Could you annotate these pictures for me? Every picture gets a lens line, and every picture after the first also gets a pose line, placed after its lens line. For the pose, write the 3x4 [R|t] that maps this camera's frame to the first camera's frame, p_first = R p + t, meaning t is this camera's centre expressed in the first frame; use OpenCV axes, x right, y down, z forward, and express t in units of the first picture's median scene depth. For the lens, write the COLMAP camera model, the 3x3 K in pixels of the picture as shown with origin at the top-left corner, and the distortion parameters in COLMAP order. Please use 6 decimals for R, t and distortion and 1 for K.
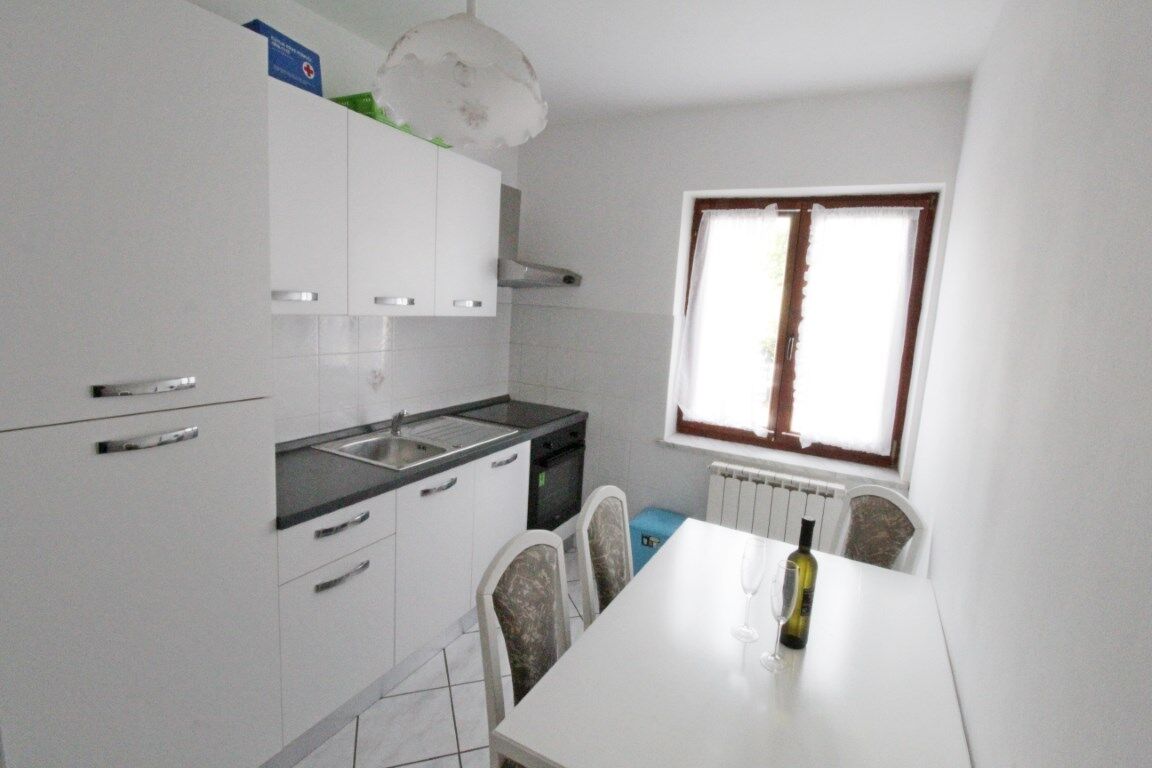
lens RADIAL K [[535.9, 0, 596.4], [0, 535.9, 380.9], [0, 0, 1]] dist [-0.002684, -0.011439]
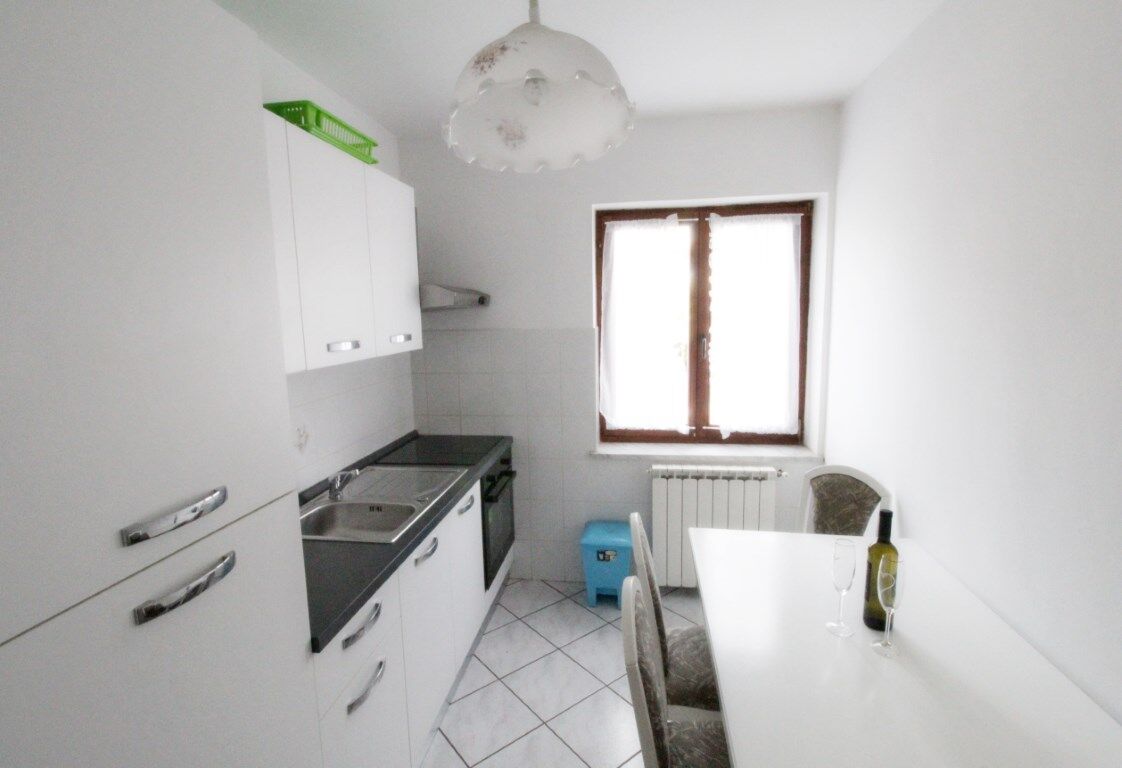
lens RADIAL K [[534.8, 0, 561.0], [0, 534.8, 384.0], [0, 0, 1]] dist [-0.014086, -0.000016]
pose [[0.946186, -0.126805, 0.297746, -0.242613], [0.126970, 0.991727, 0.018873, -0.048402], [-0.297676, 0.019947, 0.954459, 0.072376]]
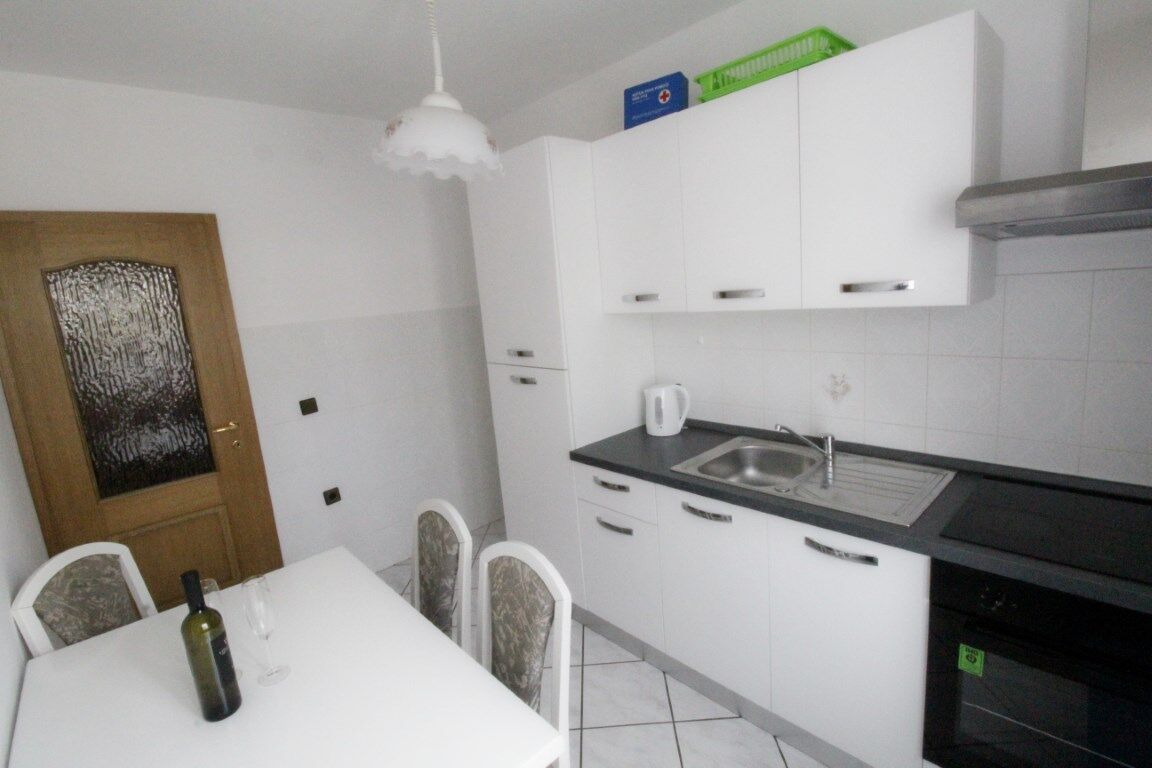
lens RADIAL K [[535.9, 0, 596.4], [0, 535.9, 380.9], [0, 0, 1]] dist [-0.002684, -0.011439]
pose [[-0.342574, 0.124828, -0.931161, 0.416773], [-0.079150, 0.983775, 0.161001, -0.103070], [0.936151, 0.128856, -0.327136, 0.850421]]
